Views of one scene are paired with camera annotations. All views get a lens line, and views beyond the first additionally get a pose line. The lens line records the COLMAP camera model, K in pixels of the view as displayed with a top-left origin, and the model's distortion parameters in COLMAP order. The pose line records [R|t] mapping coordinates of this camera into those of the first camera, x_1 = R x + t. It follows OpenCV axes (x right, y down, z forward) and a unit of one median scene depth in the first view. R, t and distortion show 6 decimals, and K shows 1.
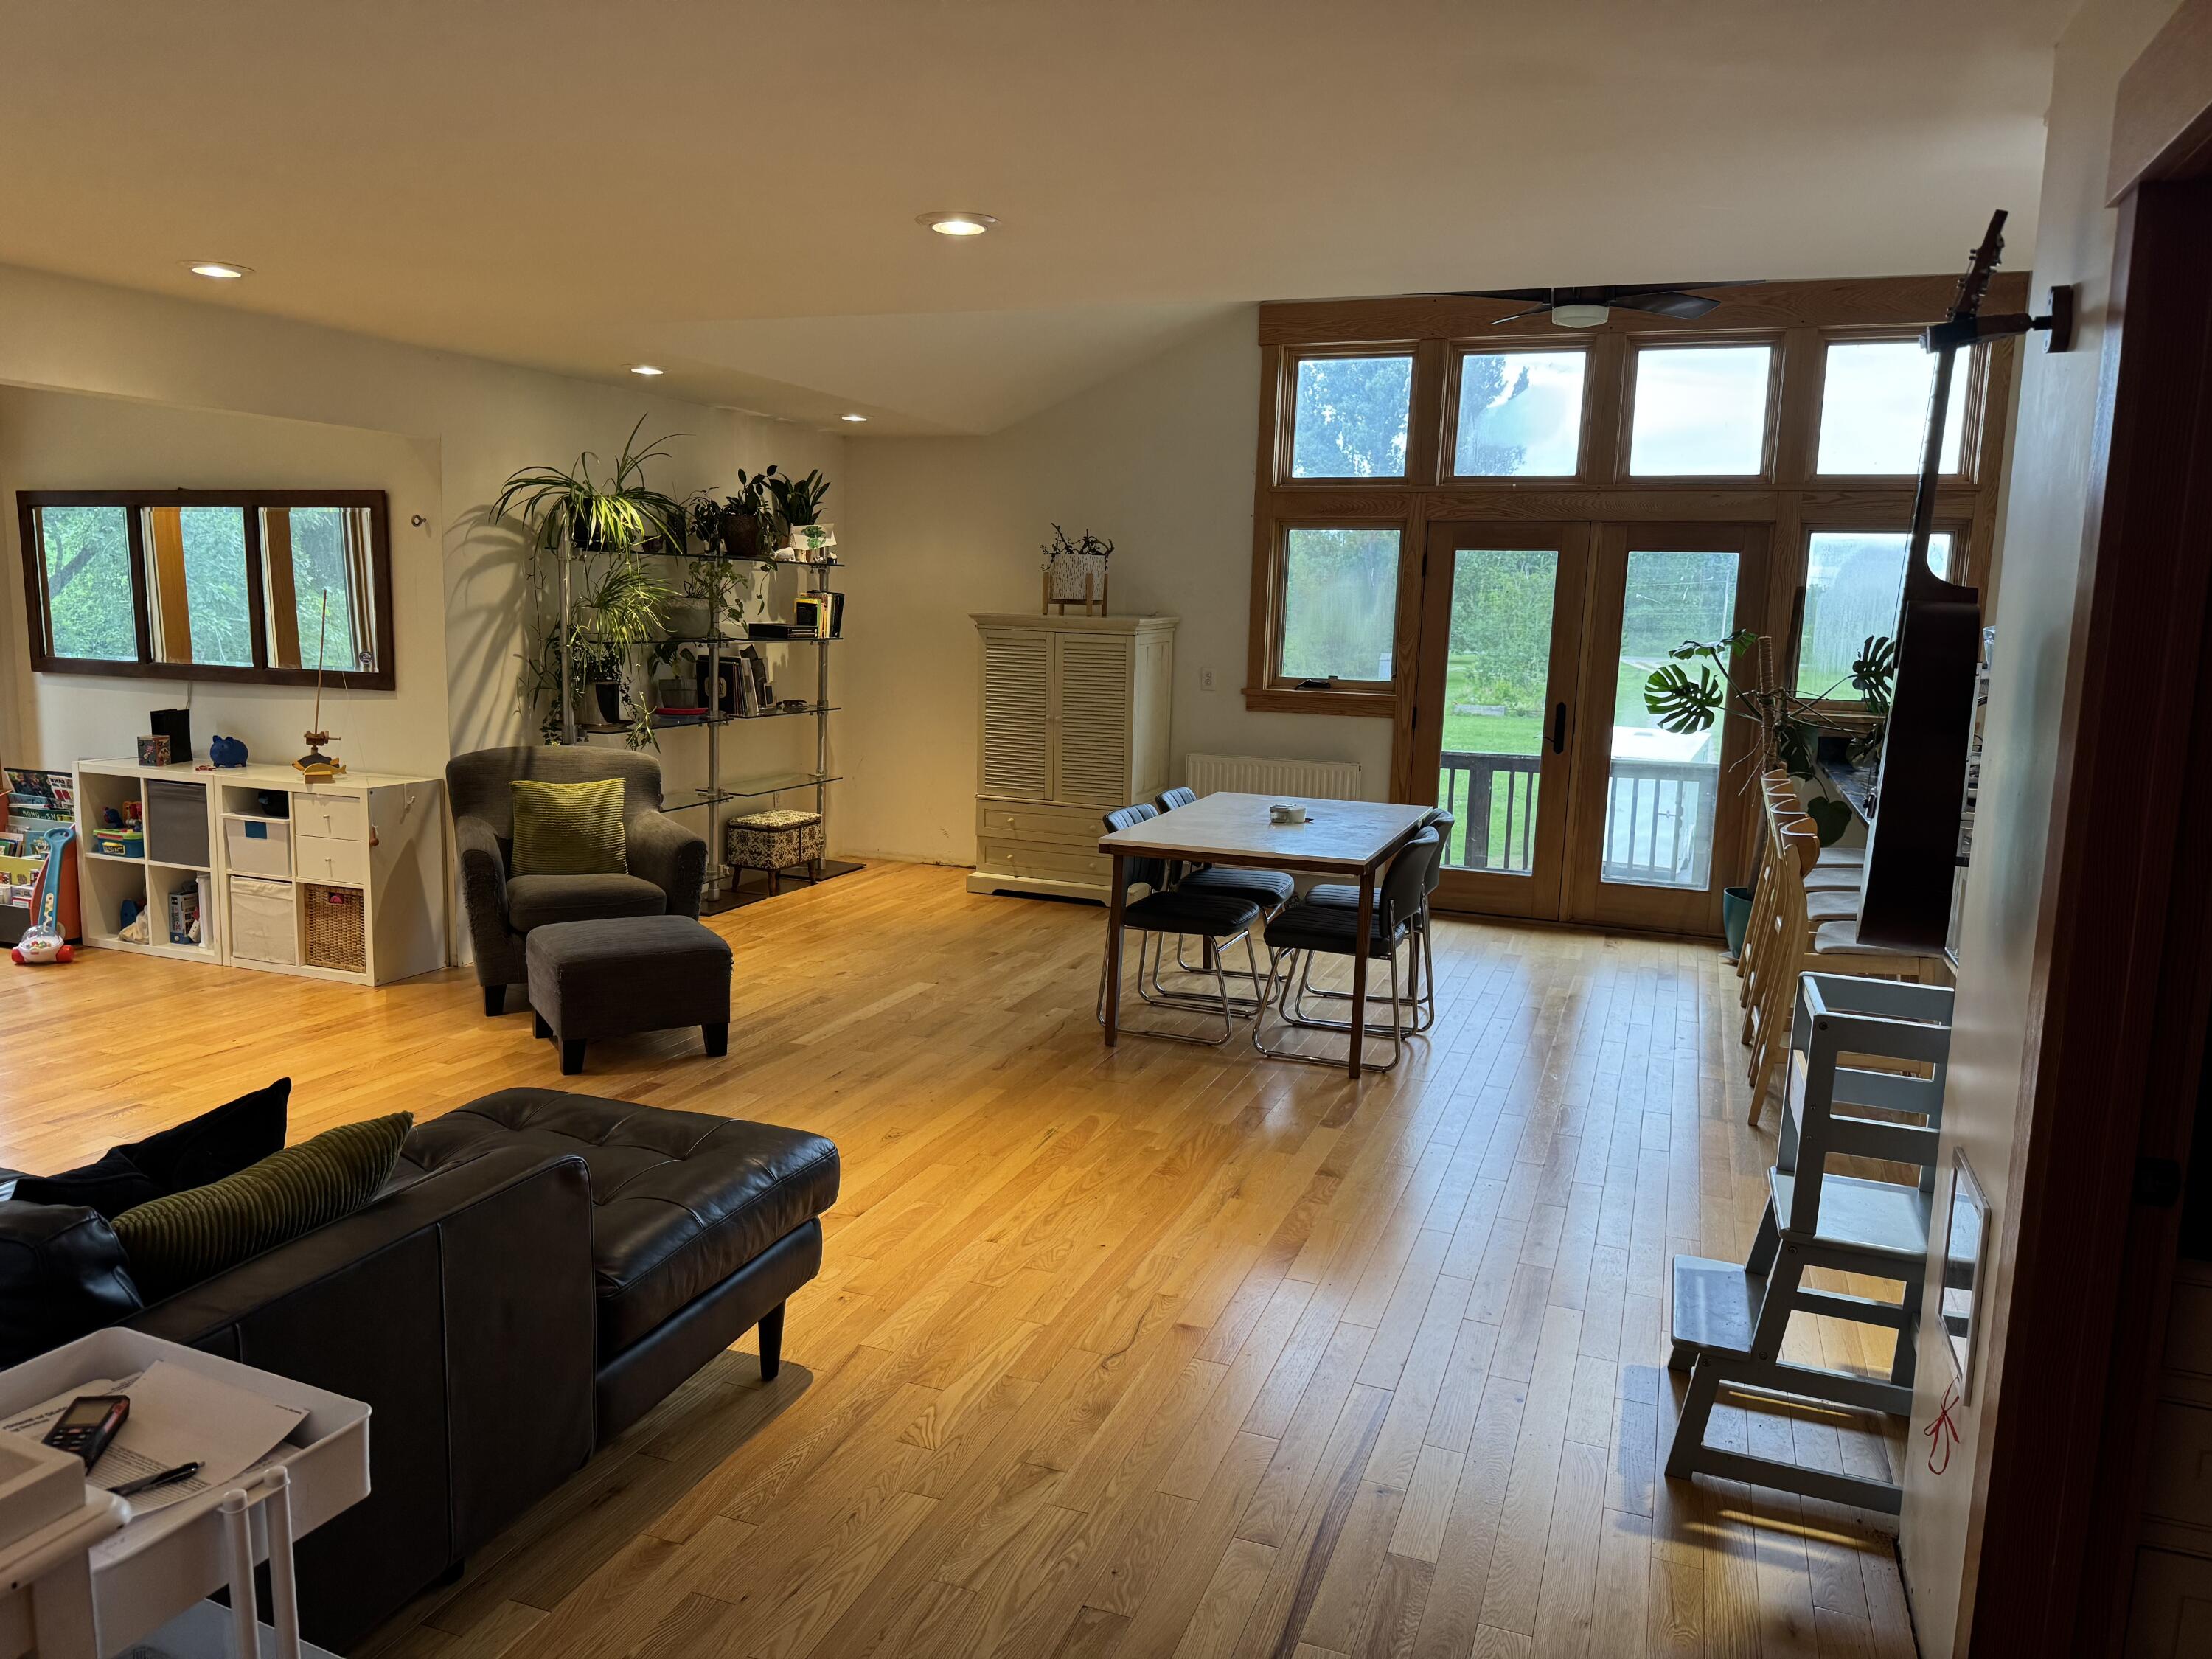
lens RADIAL K [[1566.5, 0, 1095.8], [0, 1566.5, 883.5], [0, 0, 1]] dist [0.043866, -0.061267]
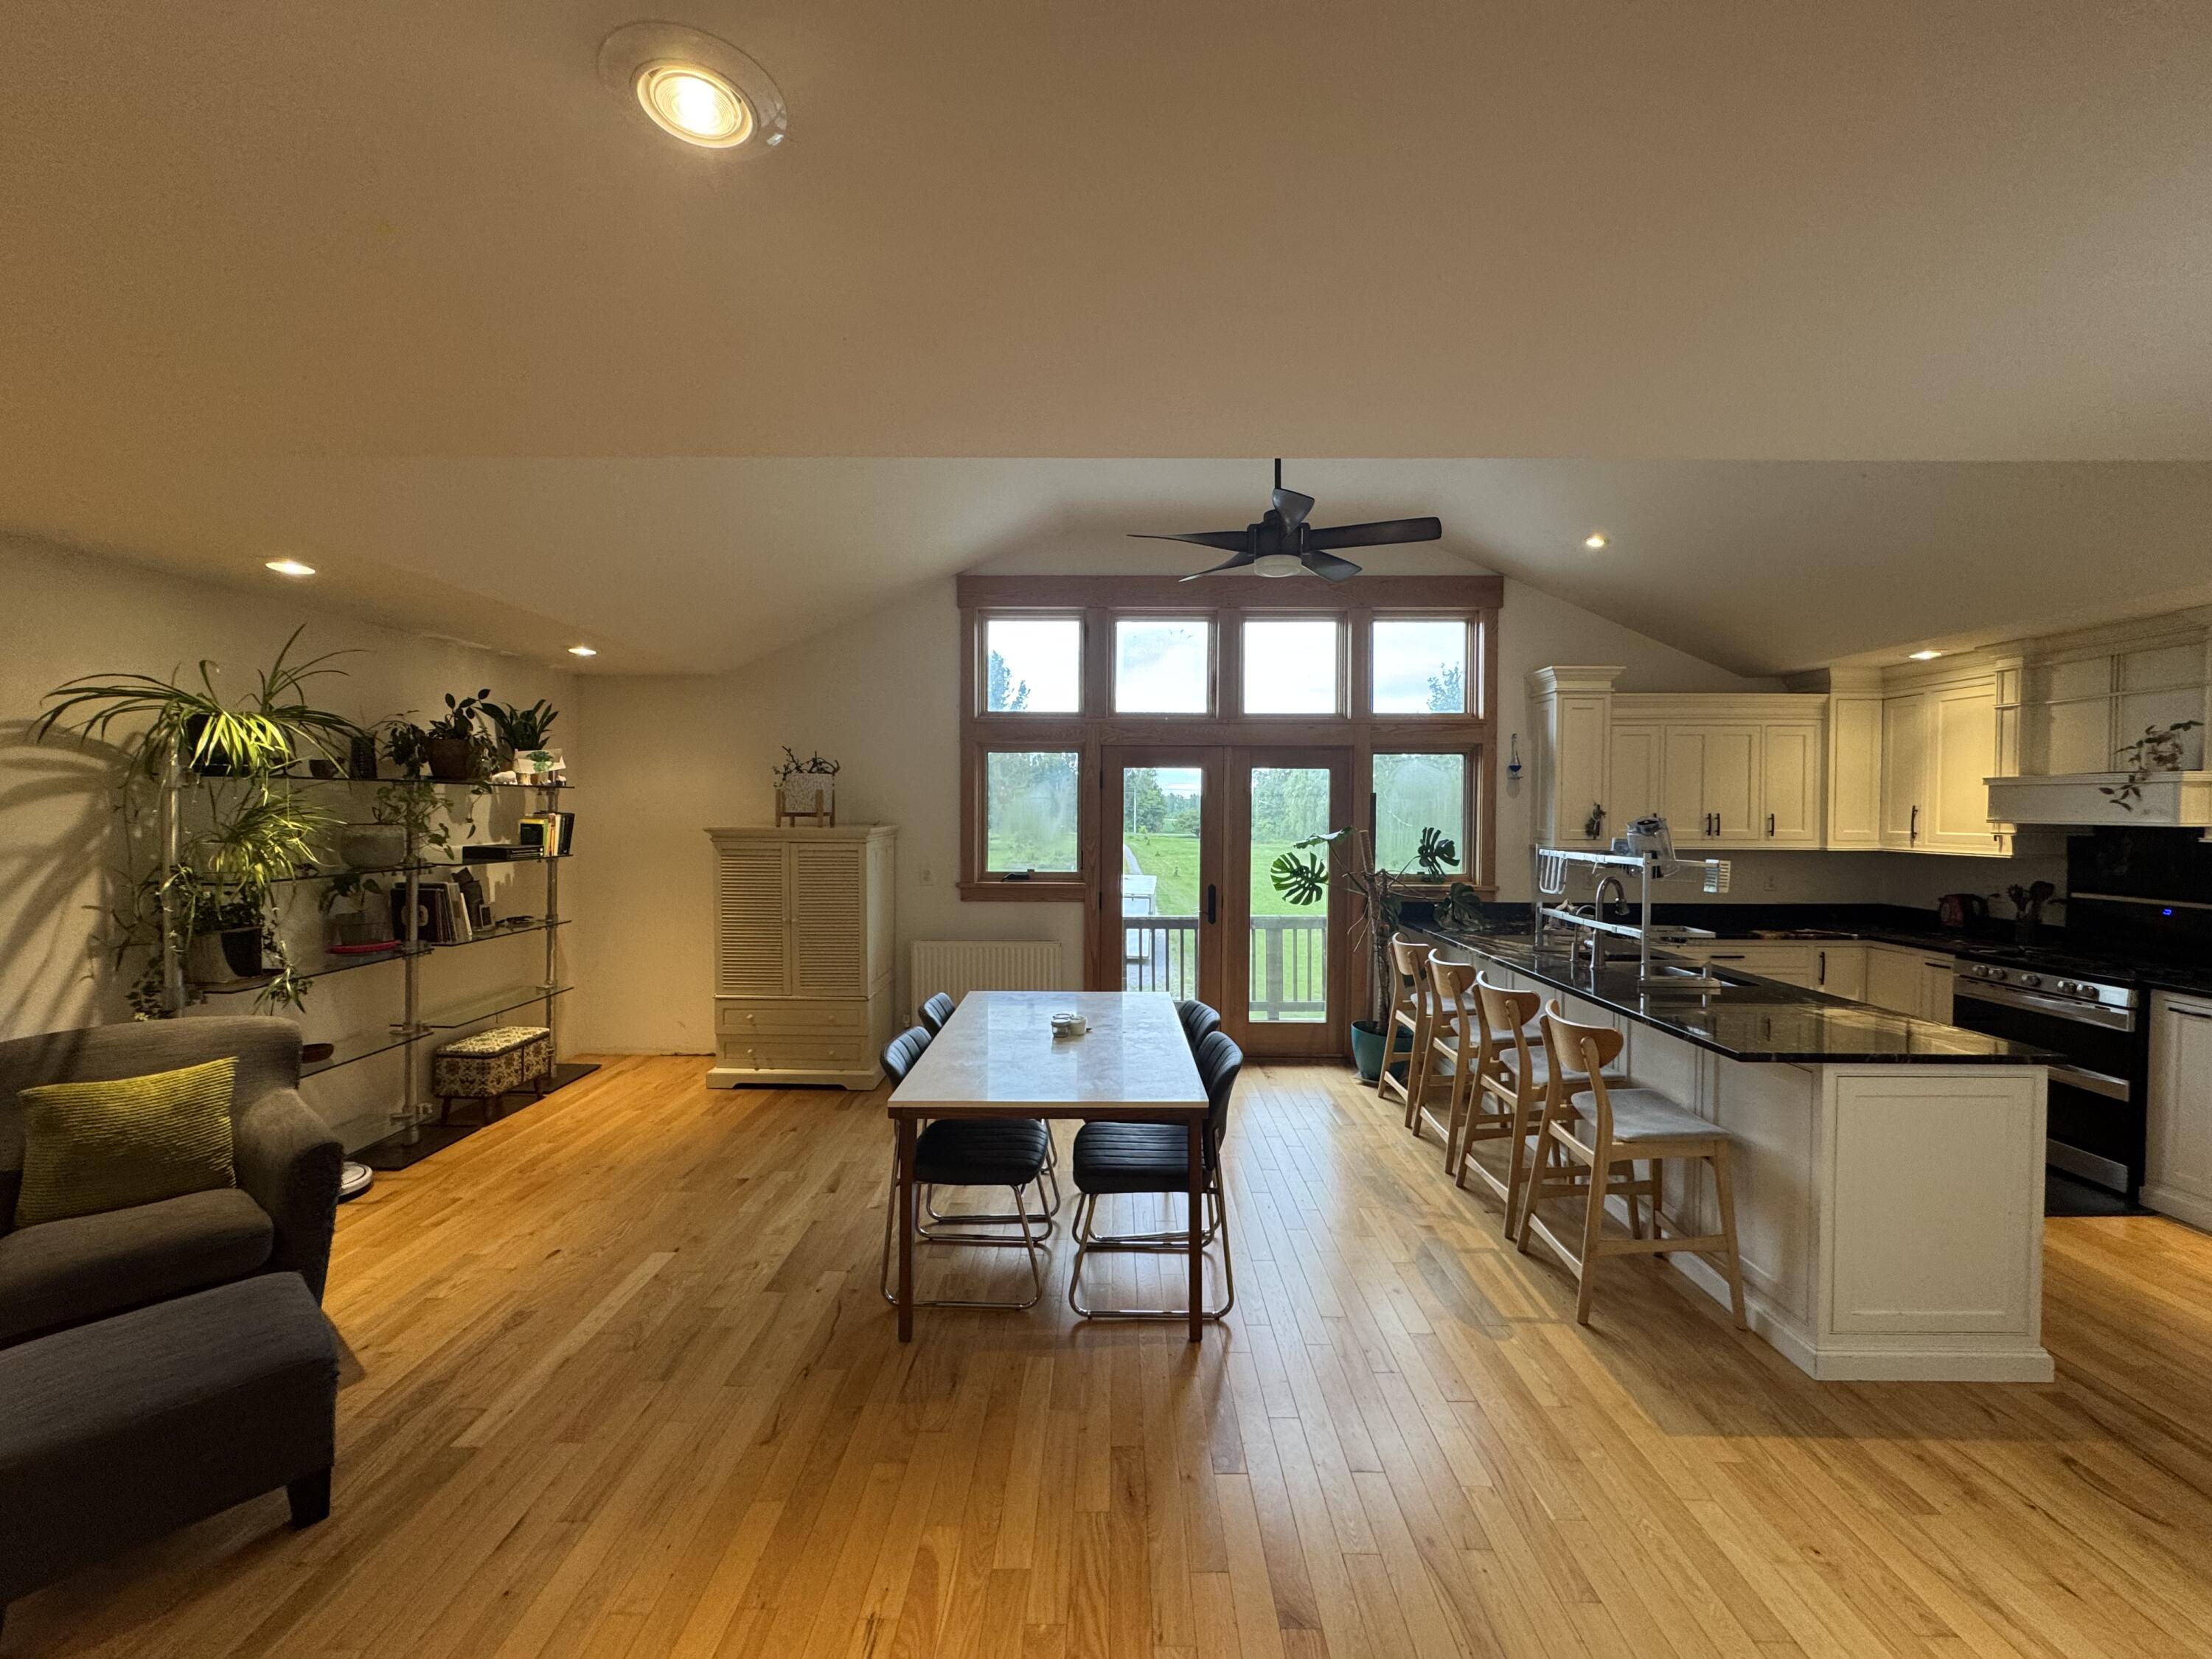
lens RADIAL K [[879.1, 0, 1101.6], [0, 879.1, 827.5], [0, 0, 1]] dist [-0.007225, 0.001048]
pose [[0.938096, -0.031086, 0.344978, -0.034494], [0.081331, 0.987888, -0.132146, -0.074986], [-0.336692, 0.152023, 0.929262, 0.366247]]
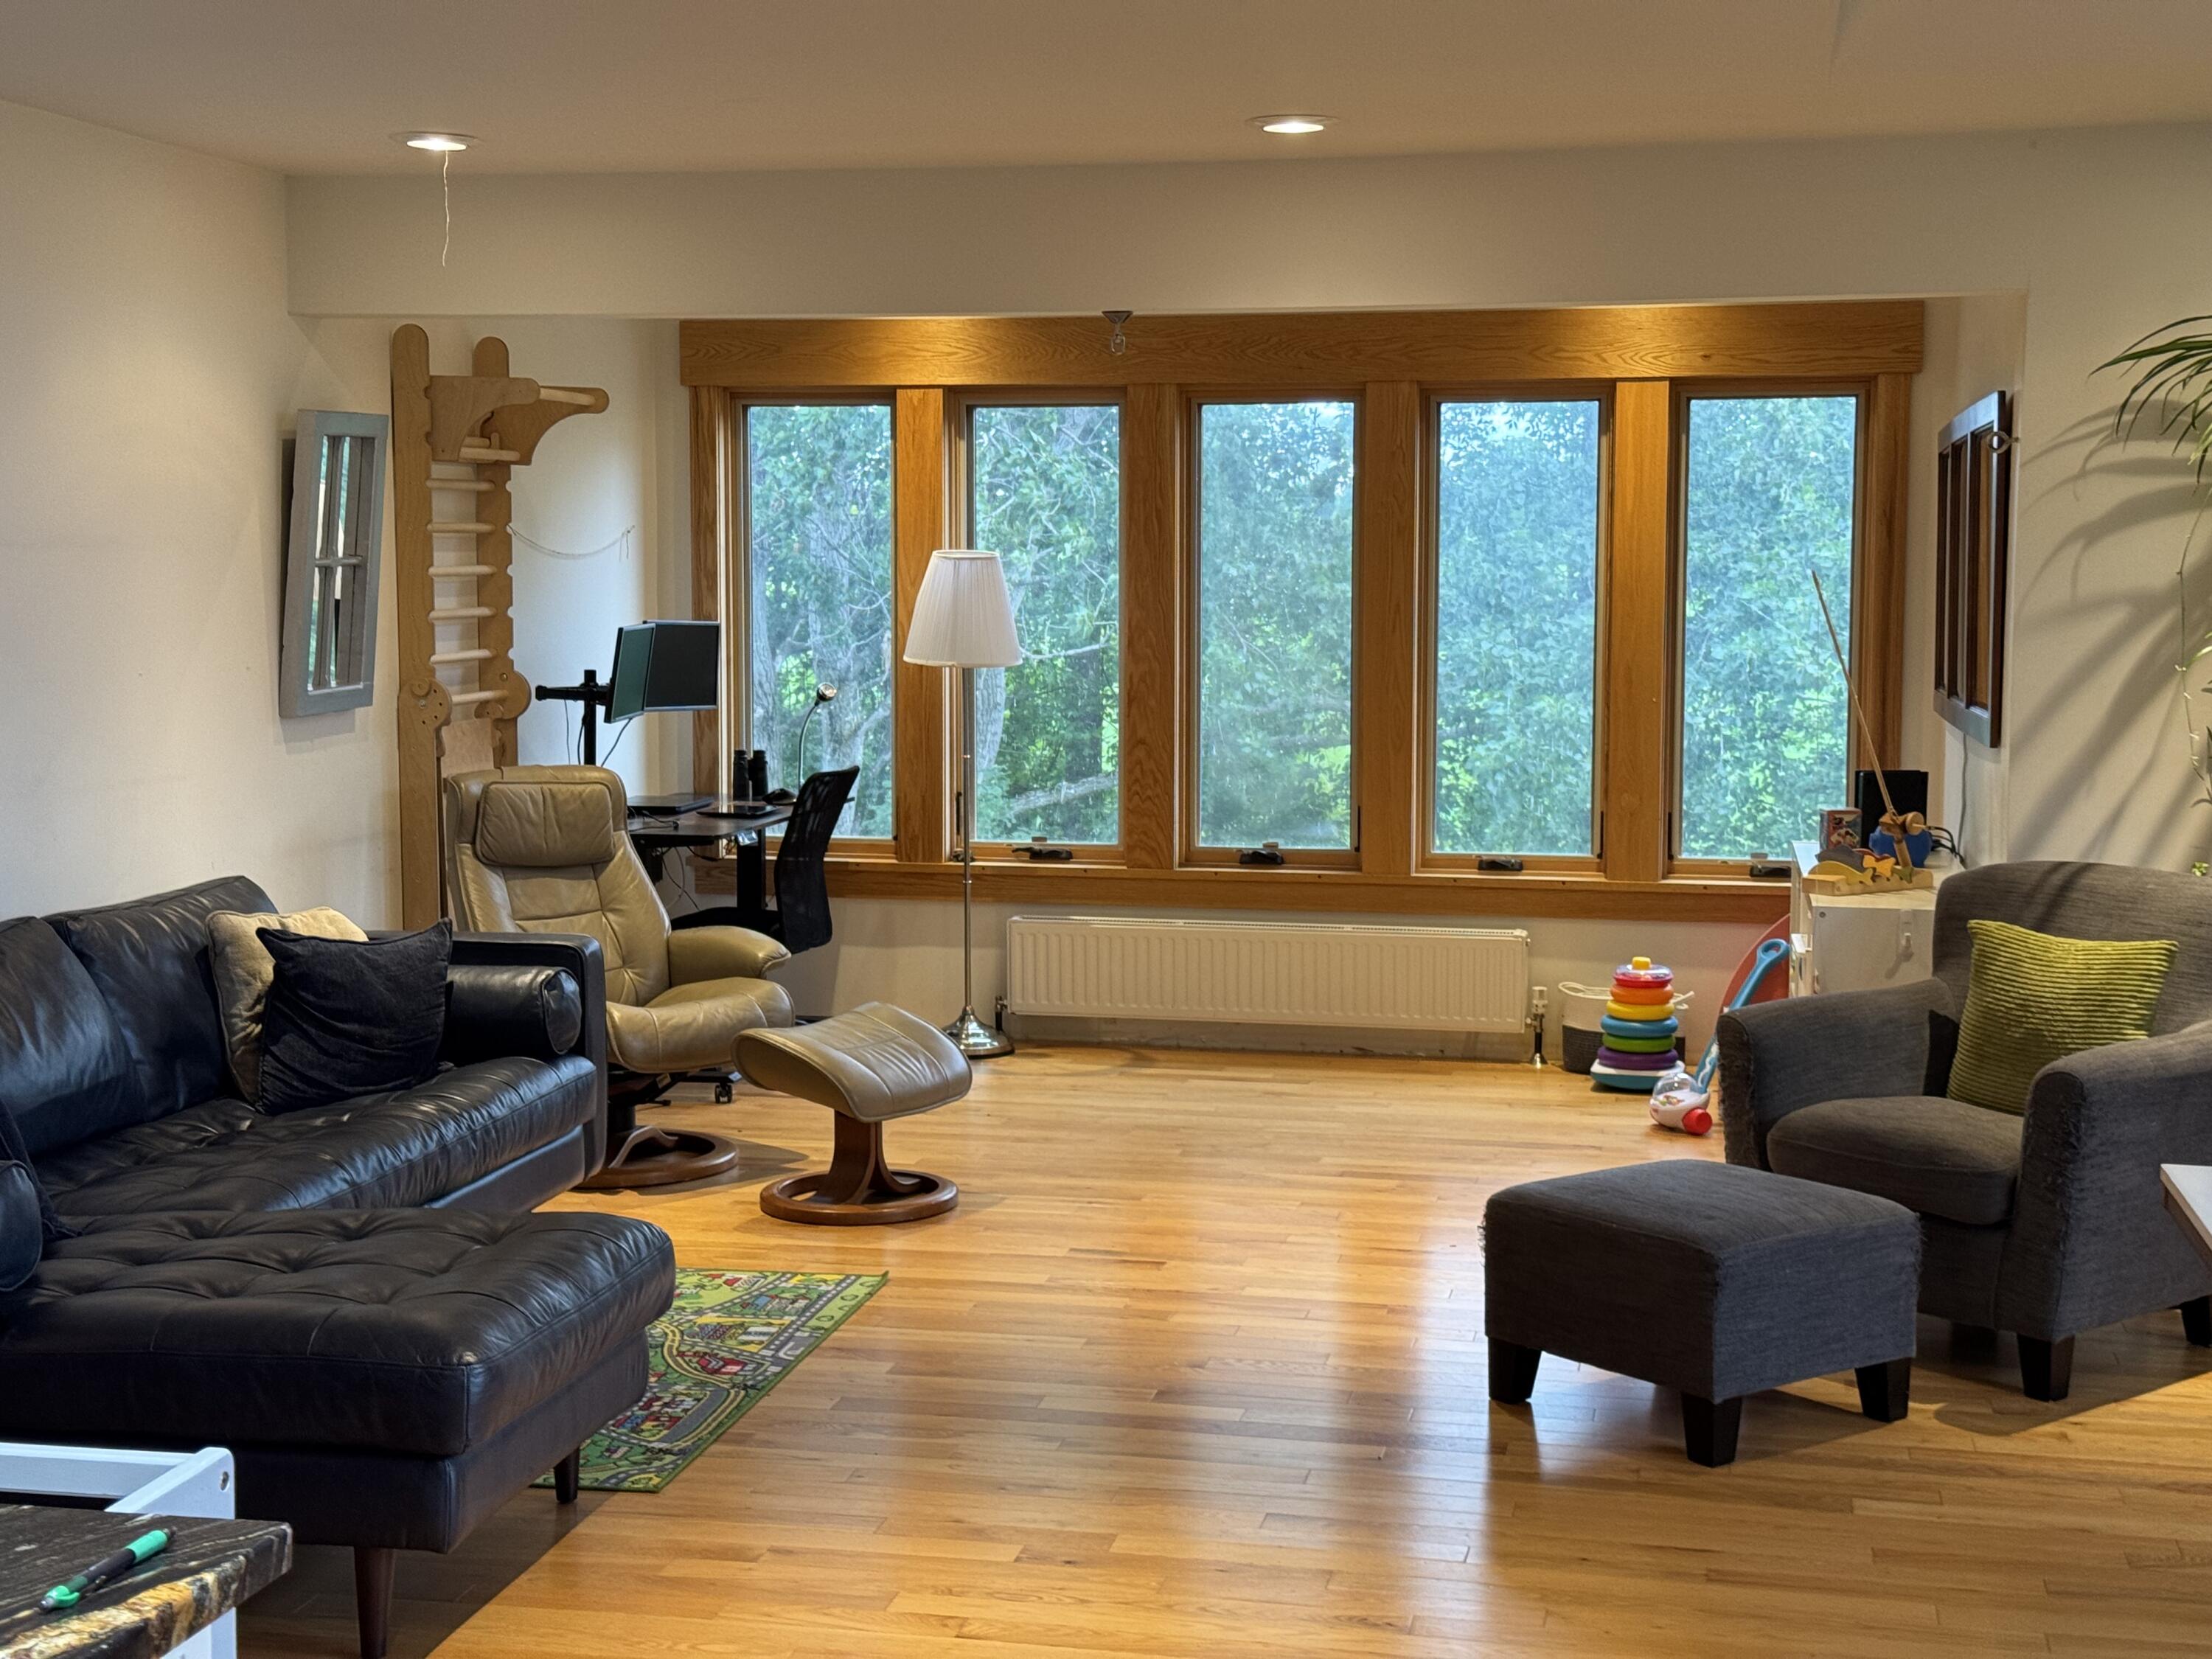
lens RADIAL K [[3091.8, 0, 1110.8], [0, 3091.8, 833.3], [0, 0, 1]] dist [0.194213, 0.000000]
pose [[0.162176, 0.064503, -0.984651, 0.504962], [-0.177279, 0.983530, 0.035231, -0.065104], [0.970707, 0.168844, 0.170940, 0.439748]]
